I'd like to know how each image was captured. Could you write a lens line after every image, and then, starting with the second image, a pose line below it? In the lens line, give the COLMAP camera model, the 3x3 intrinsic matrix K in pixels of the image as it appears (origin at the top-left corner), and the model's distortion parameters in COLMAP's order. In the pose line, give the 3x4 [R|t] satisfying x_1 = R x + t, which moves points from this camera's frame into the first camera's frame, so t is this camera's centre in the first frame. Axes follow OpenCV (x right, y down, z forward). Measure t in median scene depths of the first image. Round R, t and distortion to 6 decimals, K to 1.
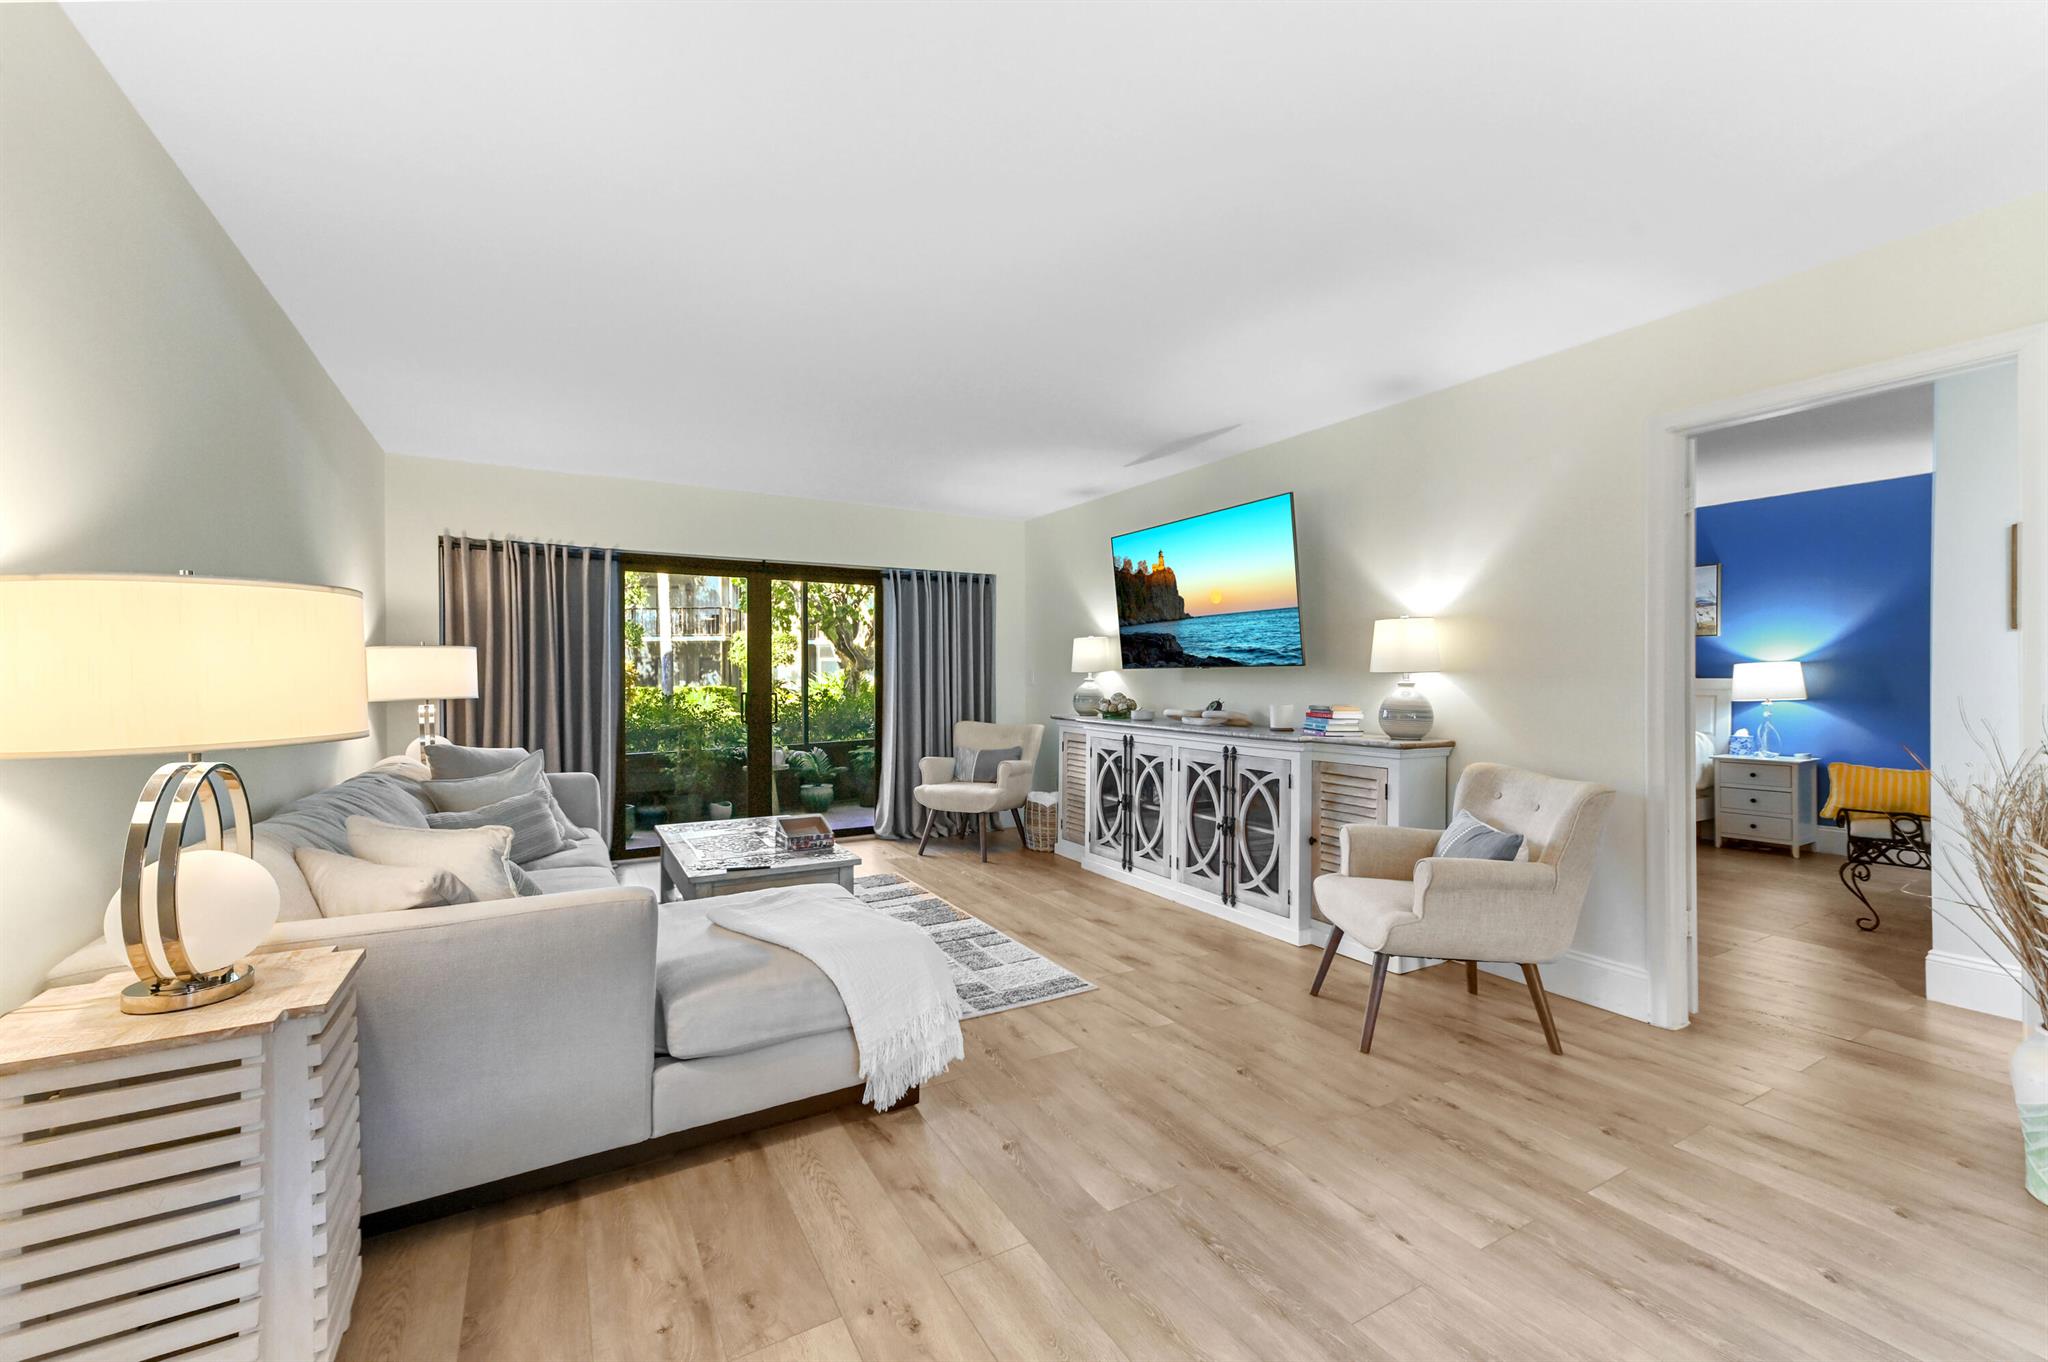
lens RADIAL K [[843.7, 0, 1024.0], [0, 843.7, 681.0], [0, 0, 1]] dist [0.021018, 0.000069]
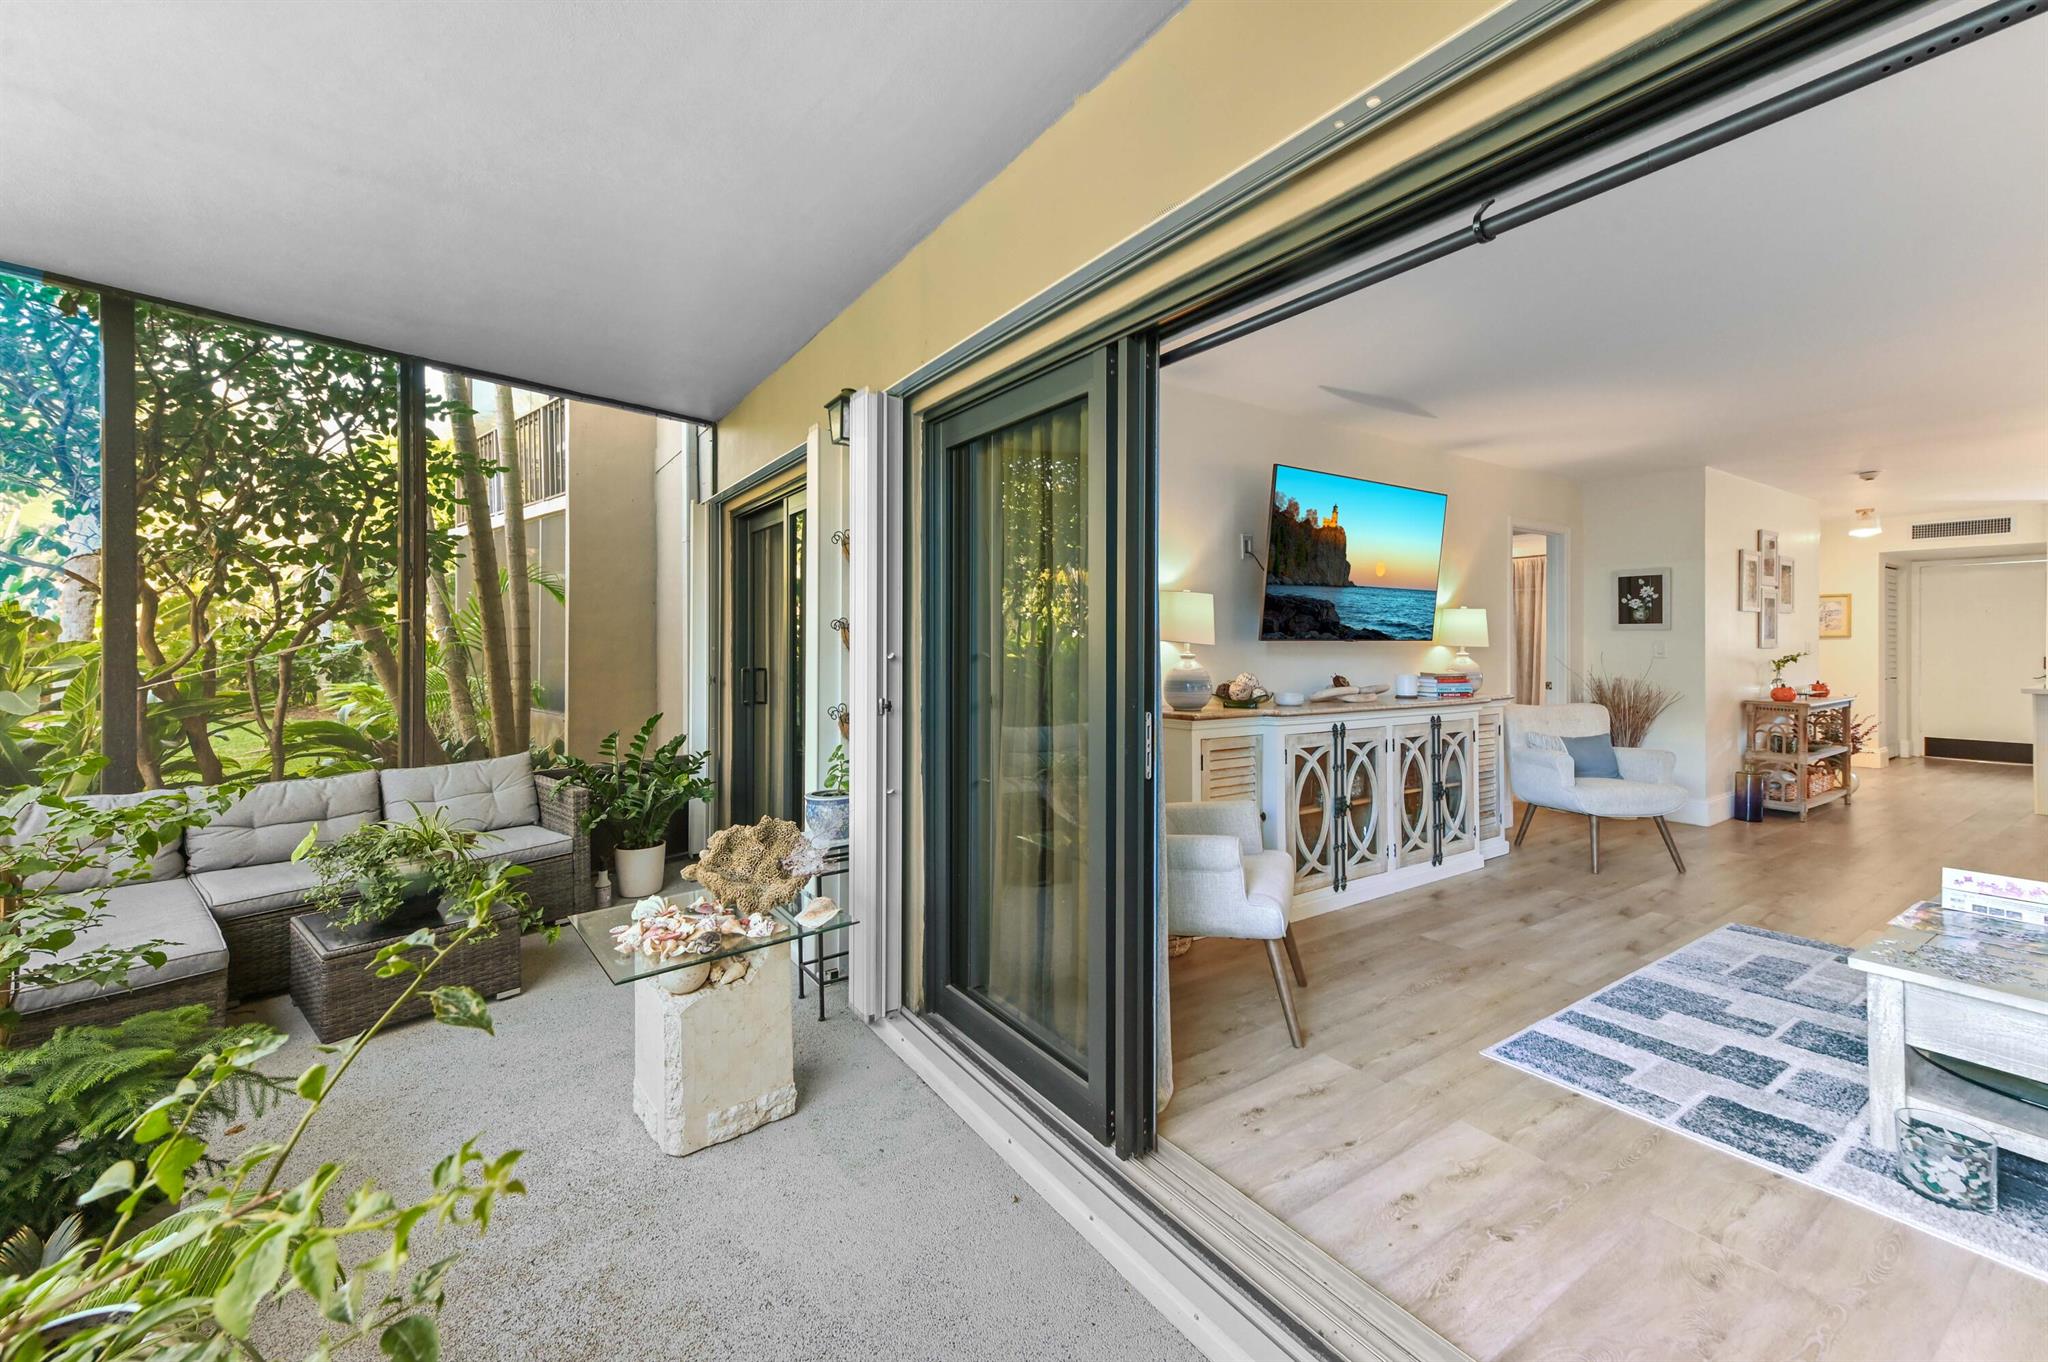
lens RADIAL K [[831.9, 0, 1020.3], [0, 831.9, 619.7], [0, 0, 1]] dist [0.000434, 0.000035]
pose [[-0.065248, 0.041152, 0.997020, -0.677980], [0.012371, 0.999106, -0.040428, -0.005712], [-0.997792, 0.009696, -0.065698, 1.404272]]
